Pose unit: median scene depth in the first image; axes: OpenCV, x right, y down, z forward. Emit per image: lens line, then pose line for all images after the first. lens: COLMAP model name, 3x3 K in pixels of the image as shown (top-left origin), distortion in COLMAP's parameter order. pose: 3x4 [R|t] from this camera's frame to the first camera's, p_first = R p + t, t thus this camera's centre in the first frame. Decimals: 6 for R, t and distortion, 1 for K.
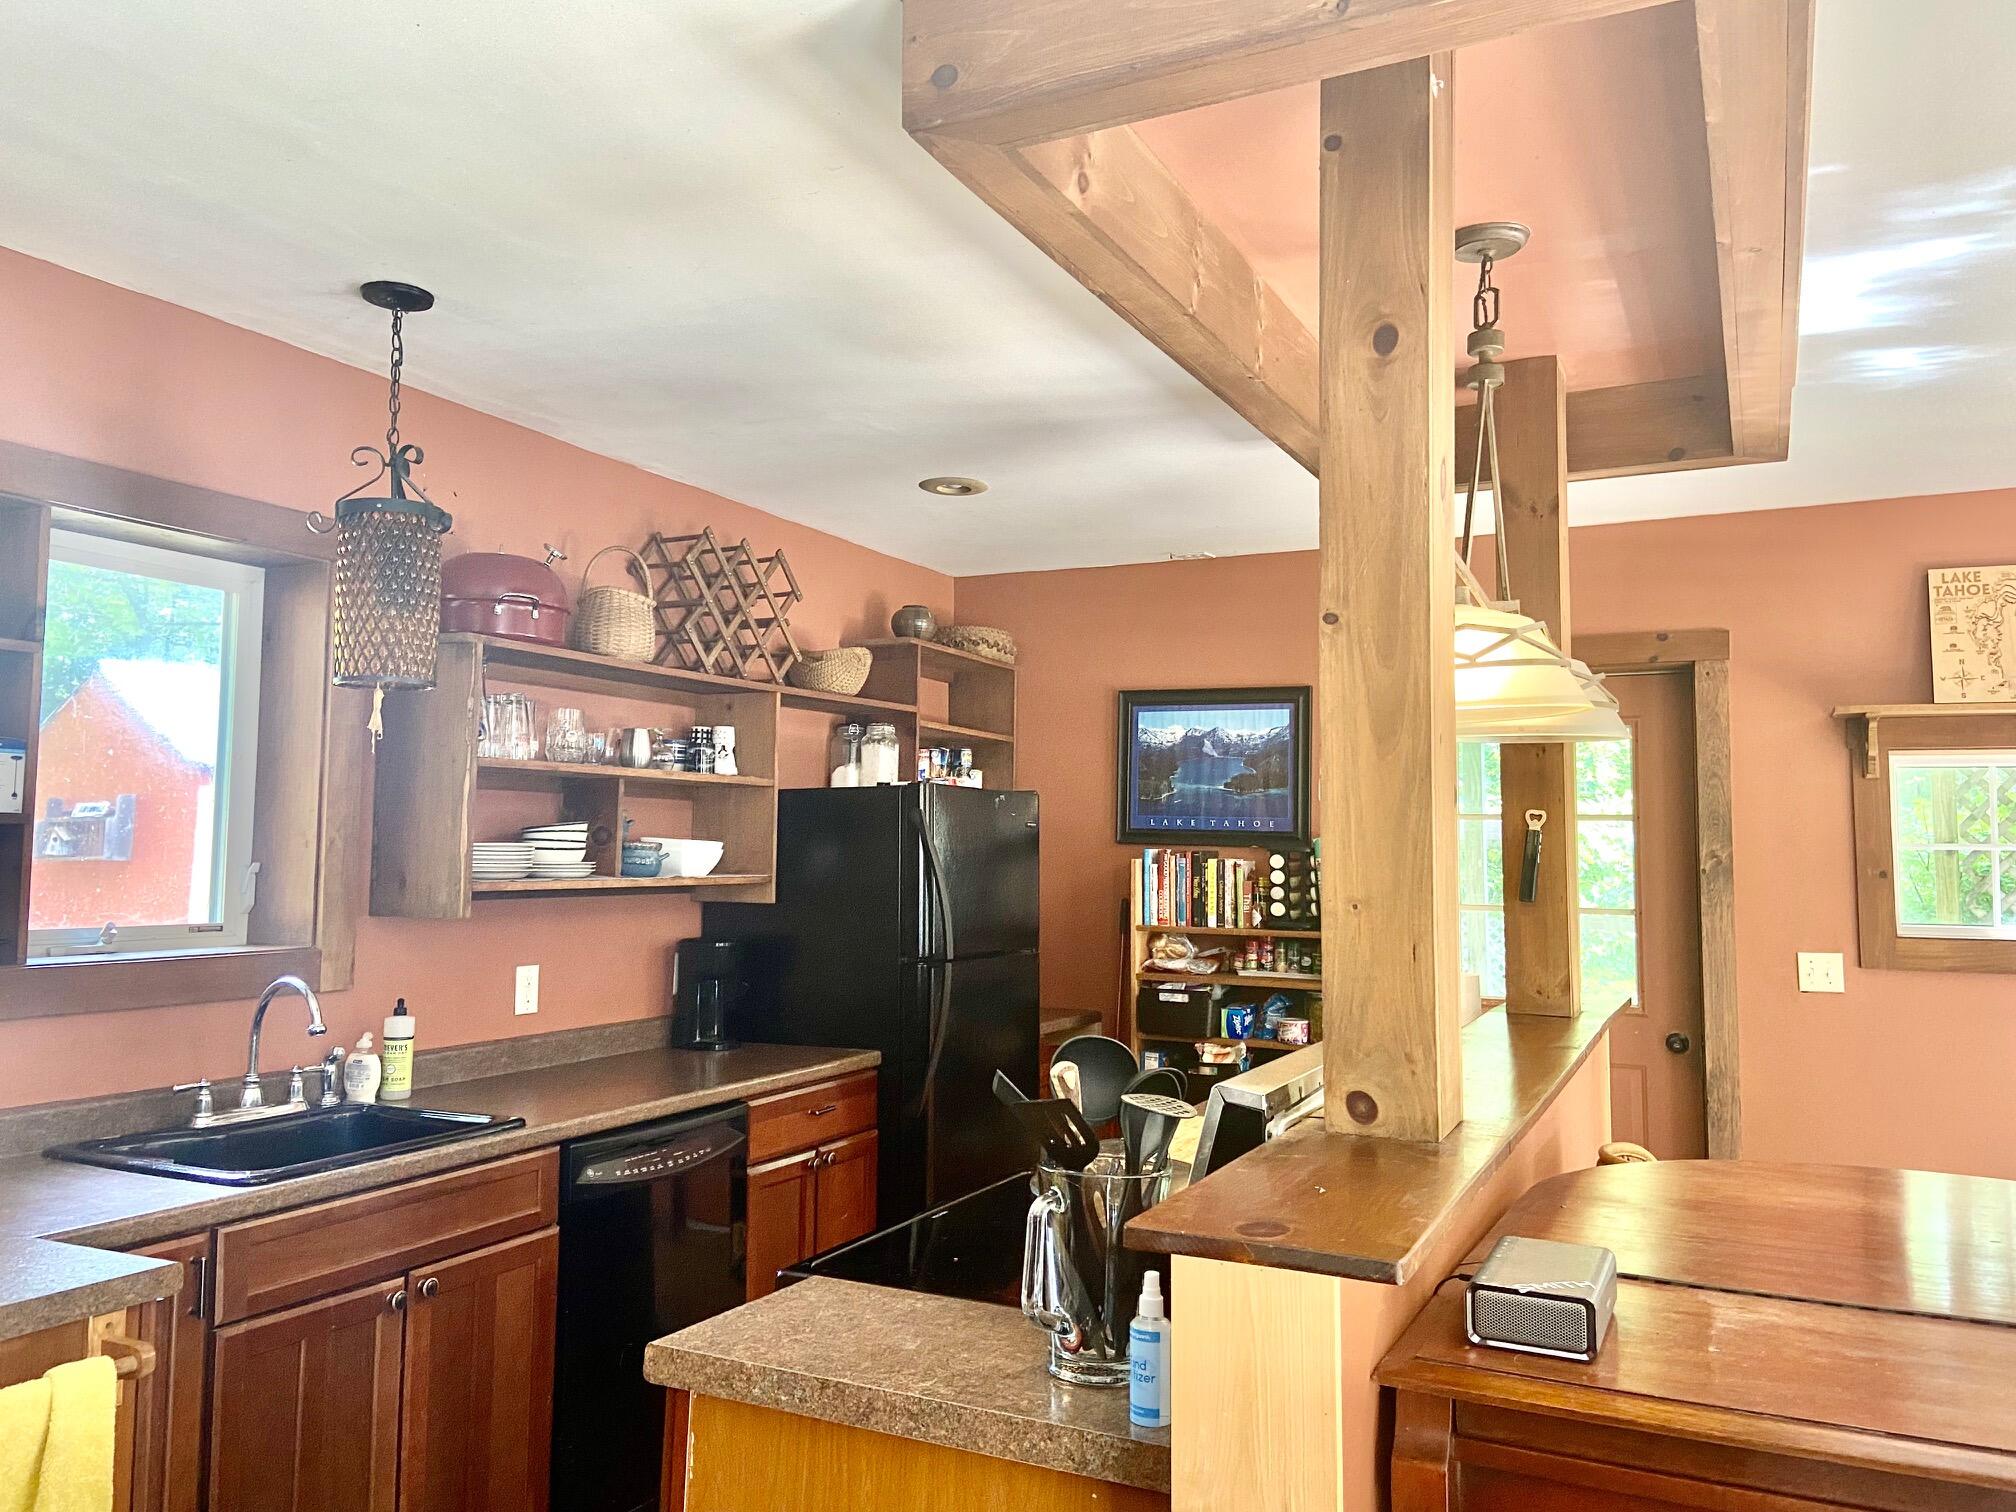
lens RADIAL K [[1512.7, 0, 980.5], [0, 1512.7, 751.6], [0, 0, 1]] dist [0.130300, -0.168062]
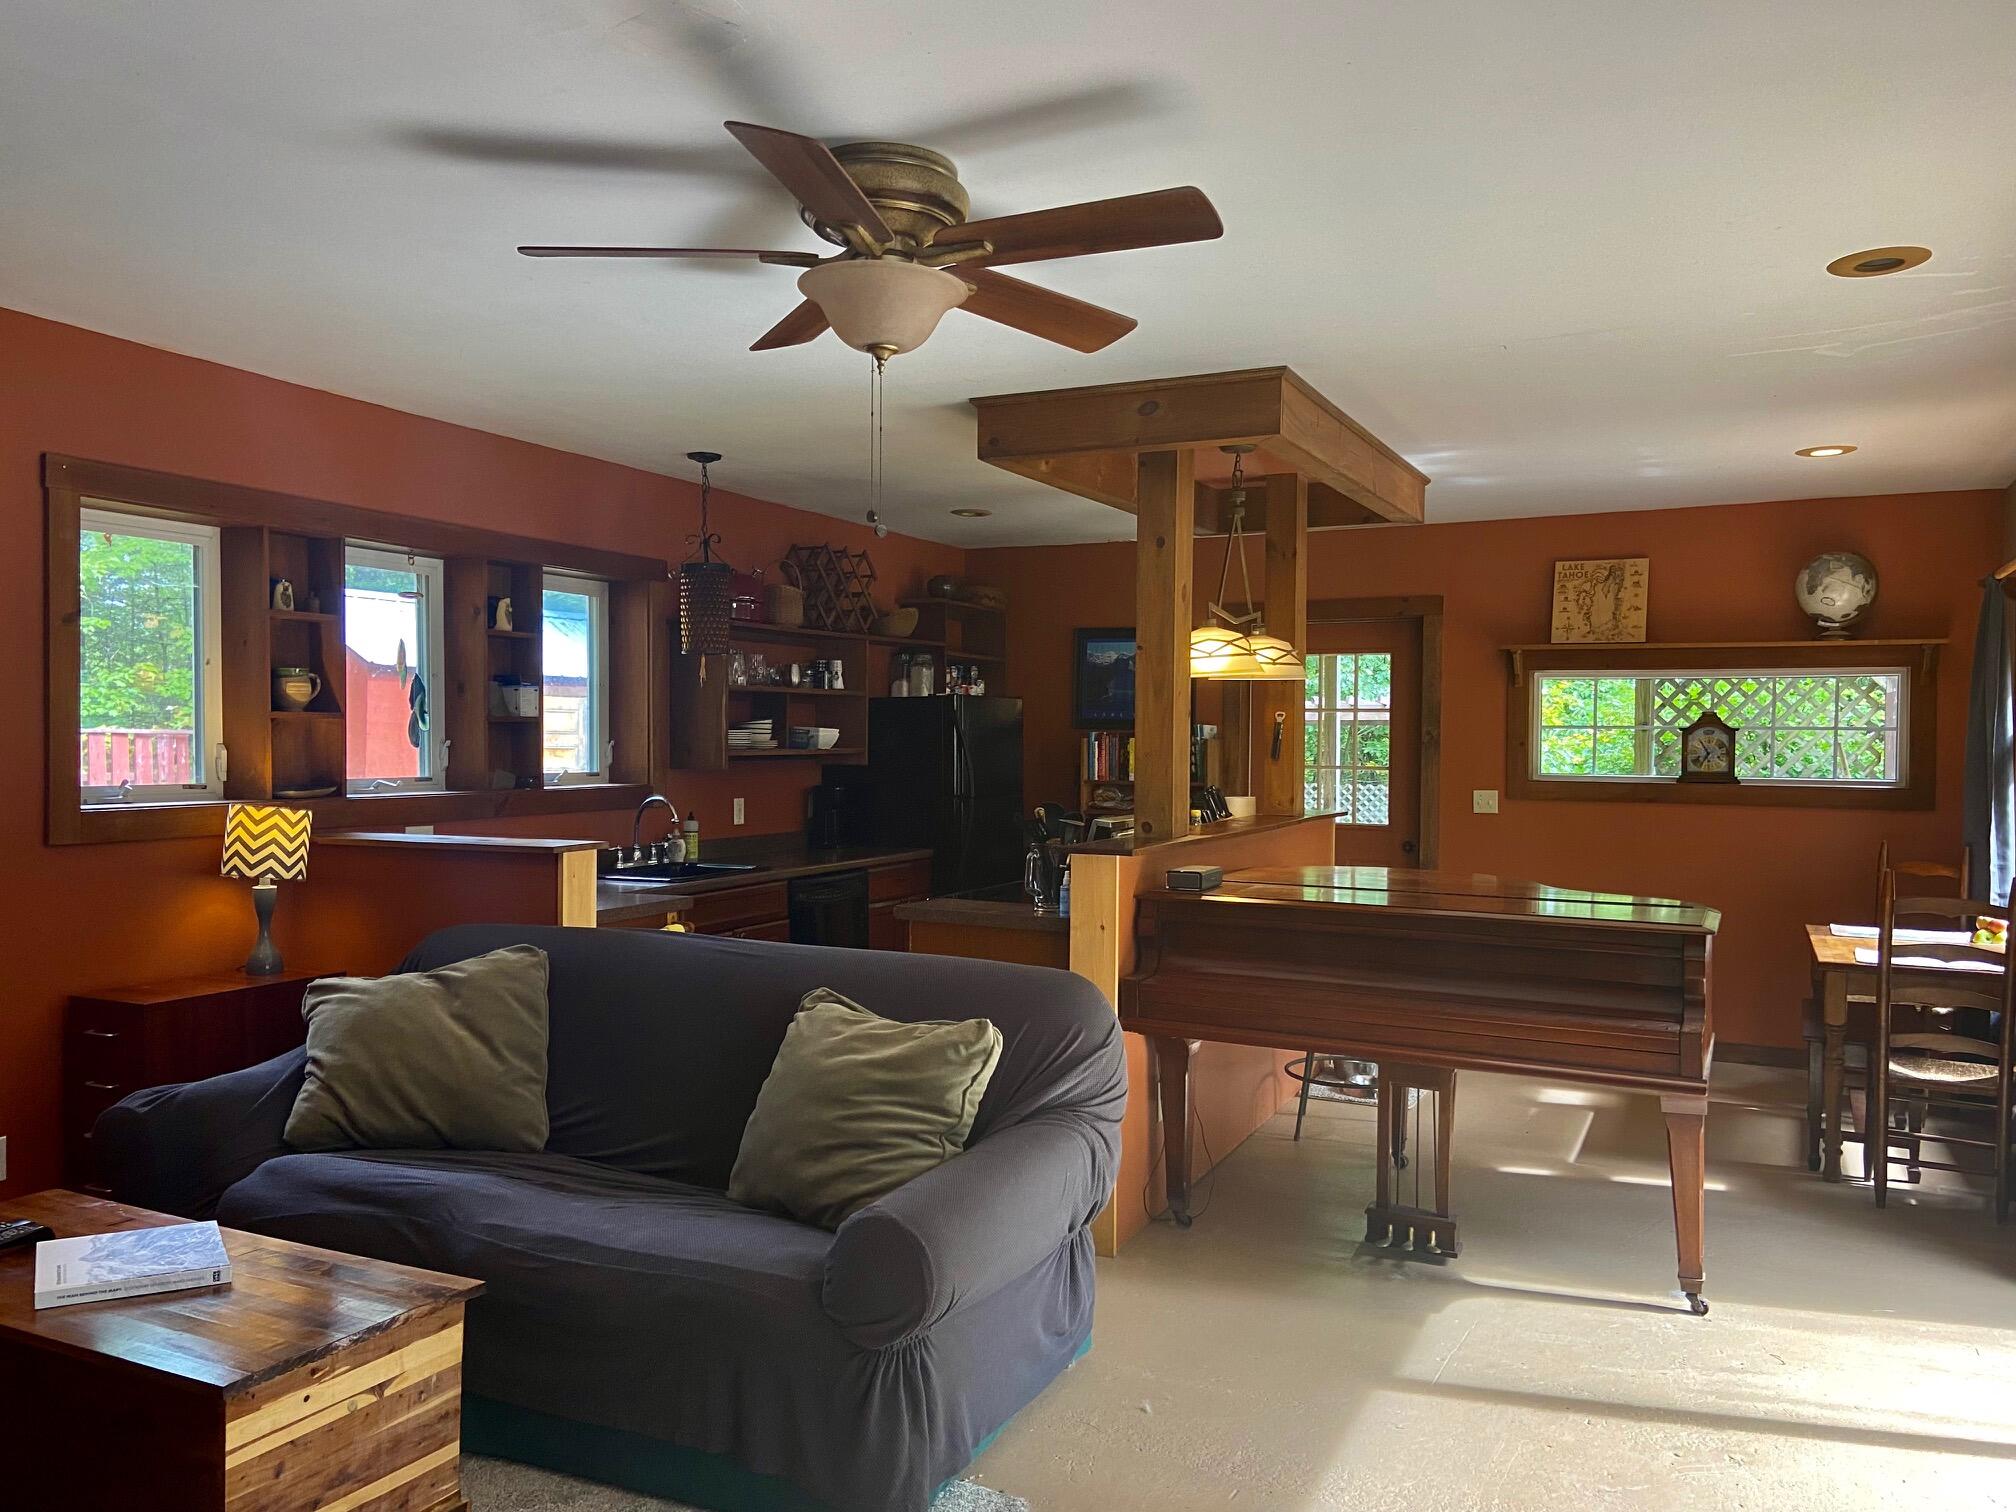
lens RADIAL K [[1512.7, 0, 980.5], [0, 1512.7, 751.6], [0, 0, 1]] dist [0.130300, -0.168062]
pose [[0.999853, -0.003971, 0.016707, -0.037935], [0.002645, 0.996897, 0.078667, -0.047563], [-0.016968, -0.078611, 0.996761, -0.684807]]
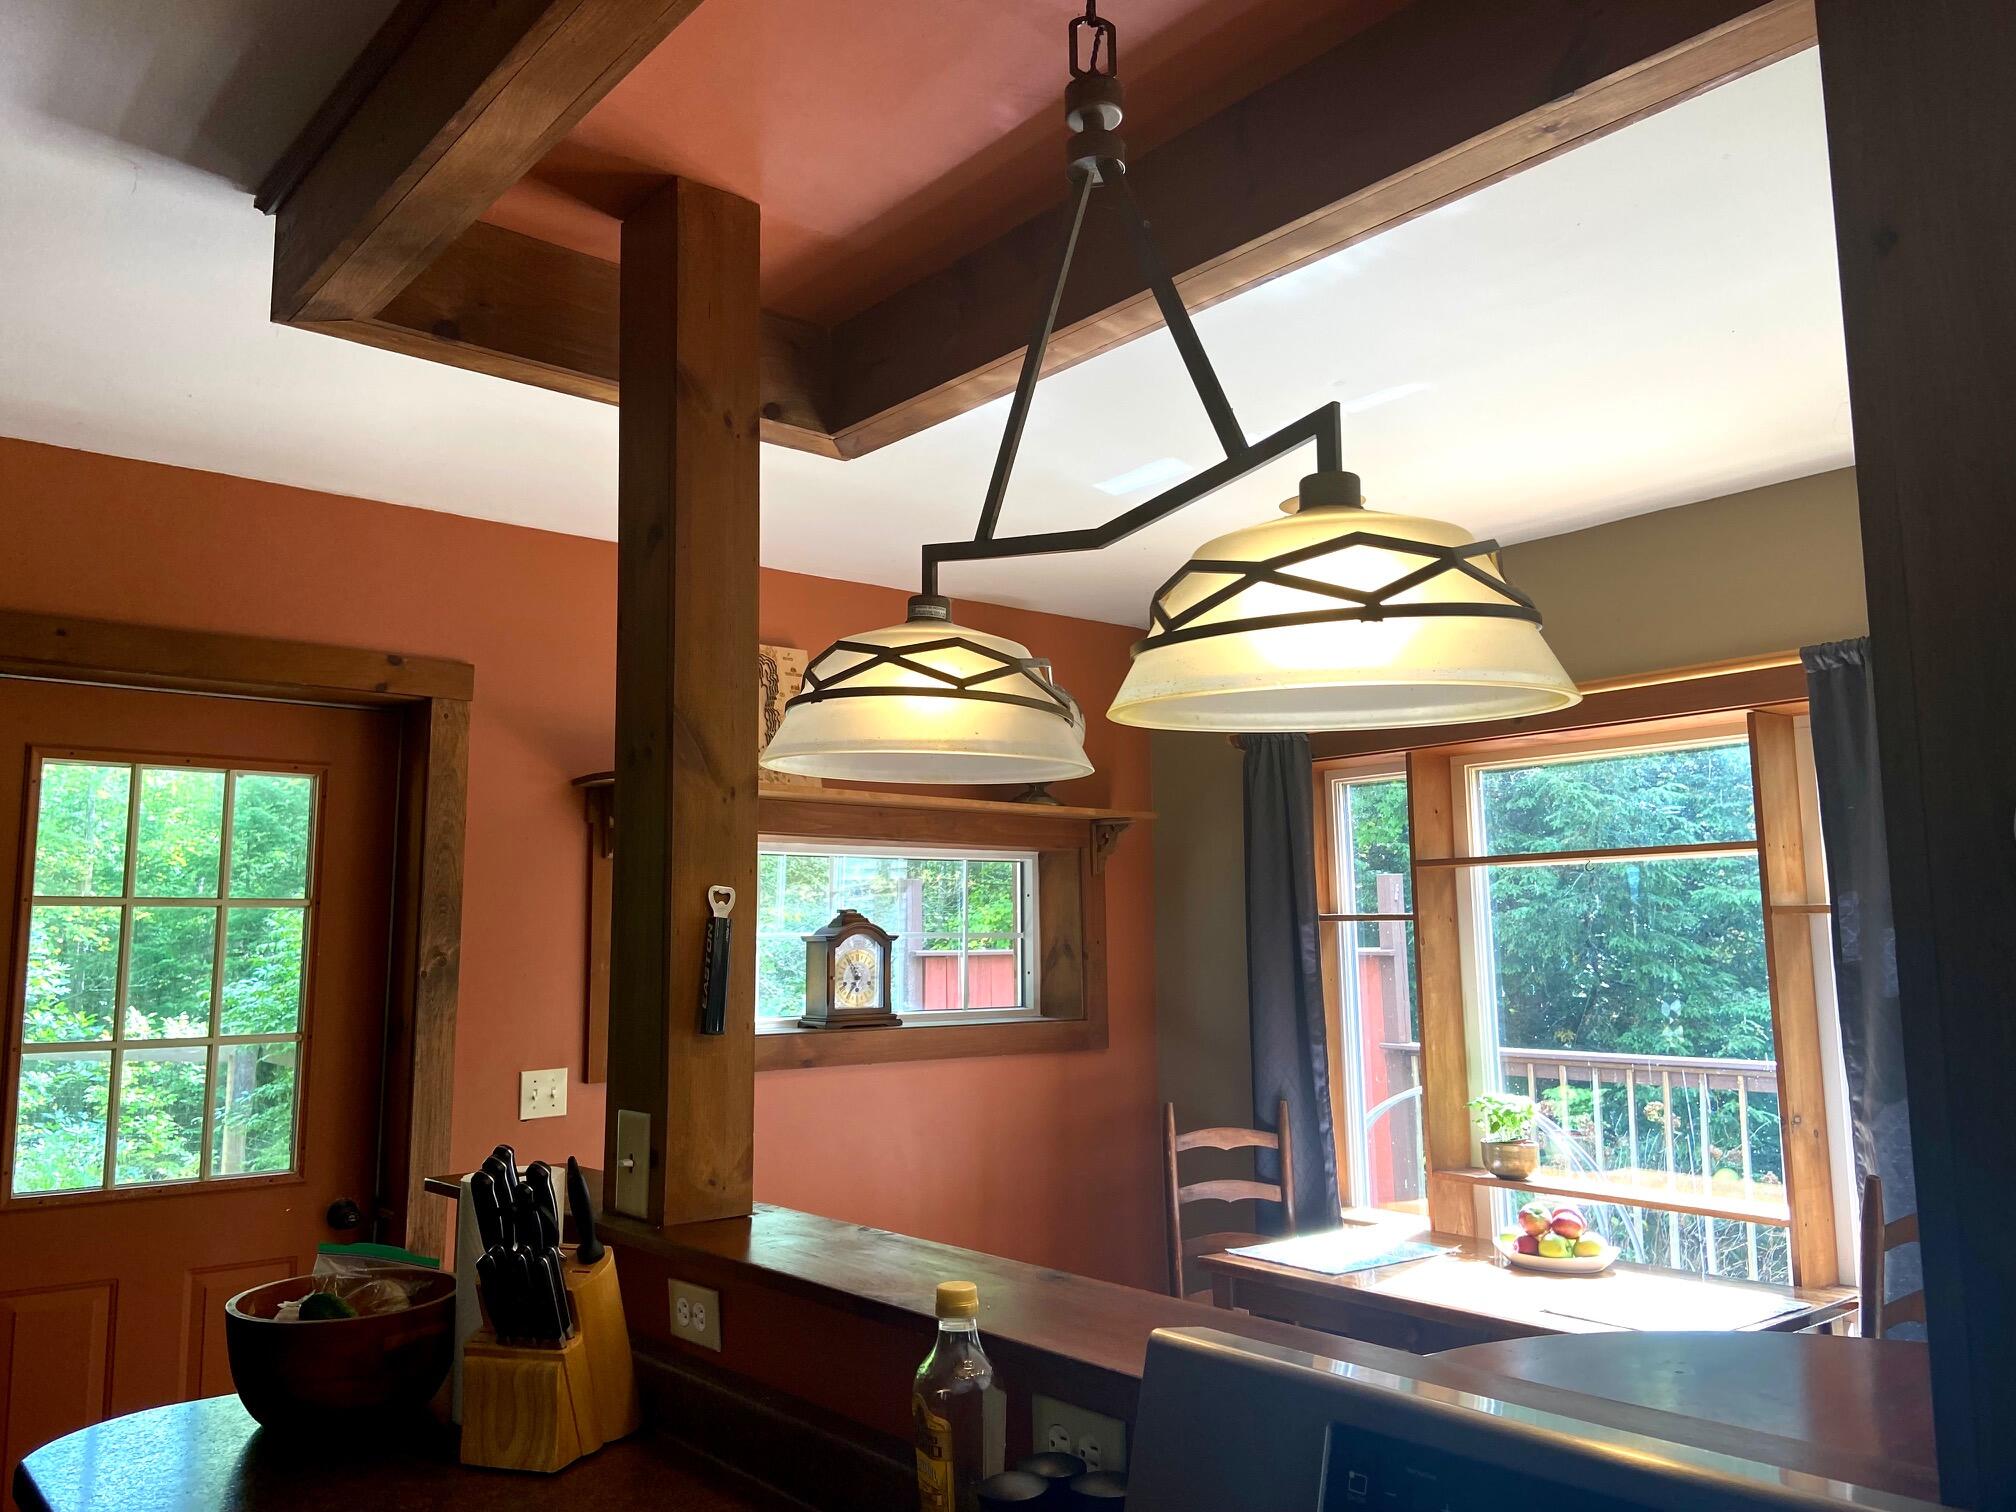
lens RADIAL K [[1512.7, 0, 980.5], [0, 1512.7, 751.6], [0, 0, 1]] dist [0.130300, -0.168062]
pose [[0.394066, 0.101505, 0.913460, -0.133027], [-0.047274, 0.994806, -0.090150, 0.026096], [-0.917866, -0.007658, 0.396818, 0.493171]]
